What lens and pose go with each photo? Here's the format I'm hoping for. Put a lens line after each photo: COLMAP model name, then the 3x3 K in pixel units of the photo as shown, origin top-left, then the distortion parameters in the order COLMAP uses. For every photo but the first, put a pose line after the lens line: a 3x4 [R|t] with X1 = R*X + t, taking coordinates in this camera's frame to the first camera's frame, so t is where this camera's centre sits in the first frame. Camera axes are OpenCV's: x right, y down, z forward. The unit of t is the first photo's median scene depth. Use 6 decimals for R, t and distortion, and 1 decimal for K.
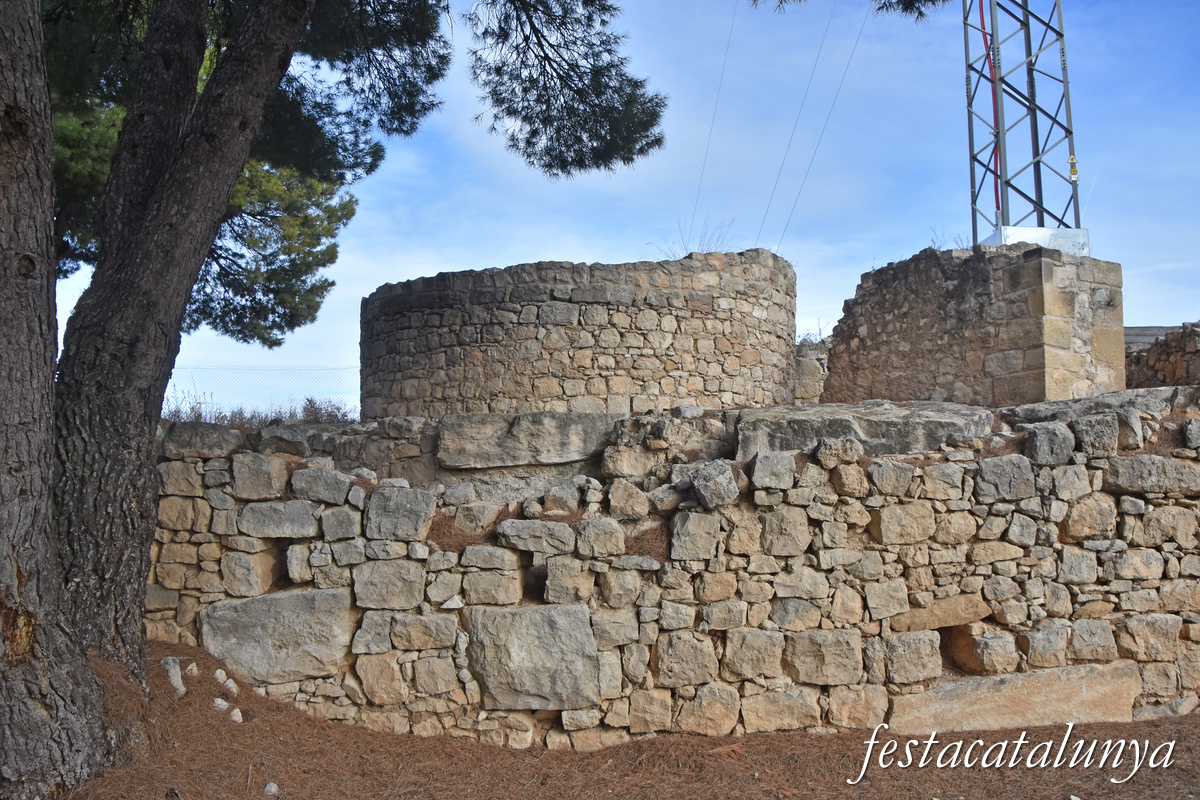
lens RADIAL K [[941.7, 0, 599.8], [0, 941.7, 397.7], [0, 0, 1]] dist [-0.099979, 0.009372]
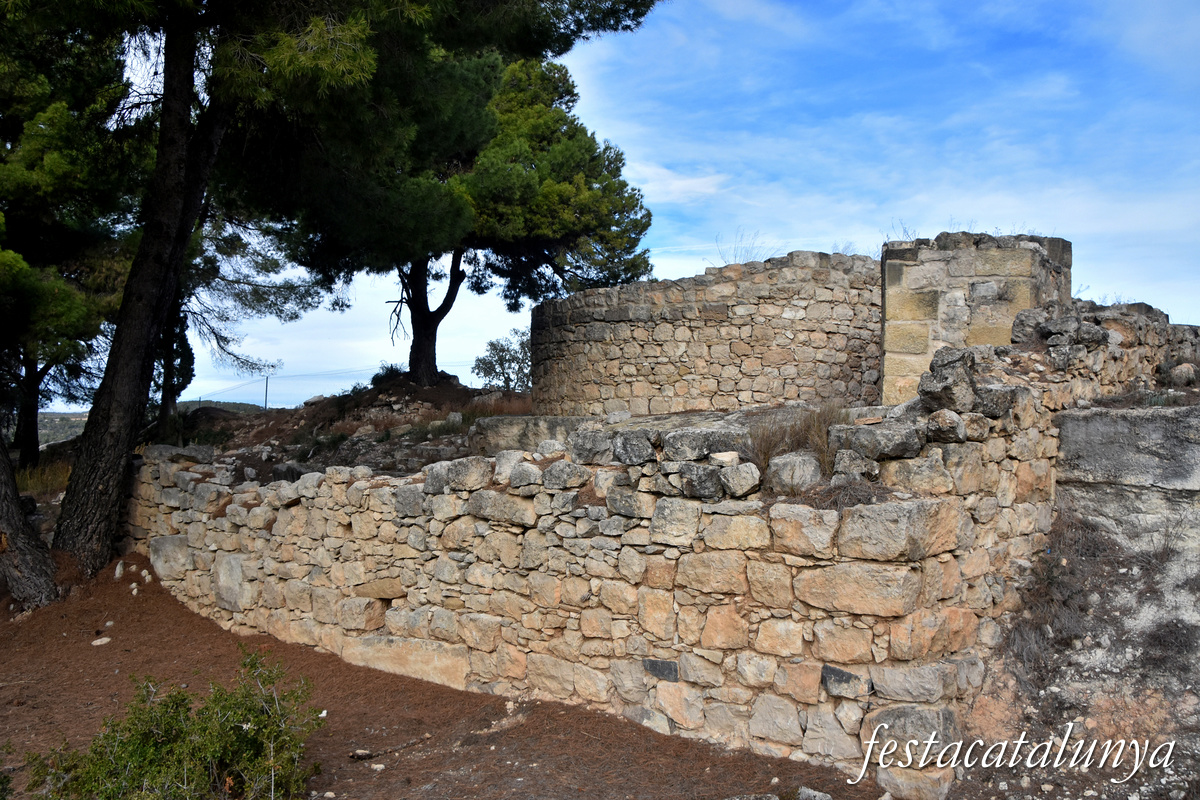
lens RADIAL K [[941.7, 0, 600.8], [0, 941.7, 405.3], [0, 0, 1]] dist [-0.099979, 0.009372]
pose [[0.772426, -0.003910, -0.635093, 0.735683], [0.044962, 0.997809, 0.048542, -0.052623], [0.633511, -0.066050, 0.770909, 0.046129]]
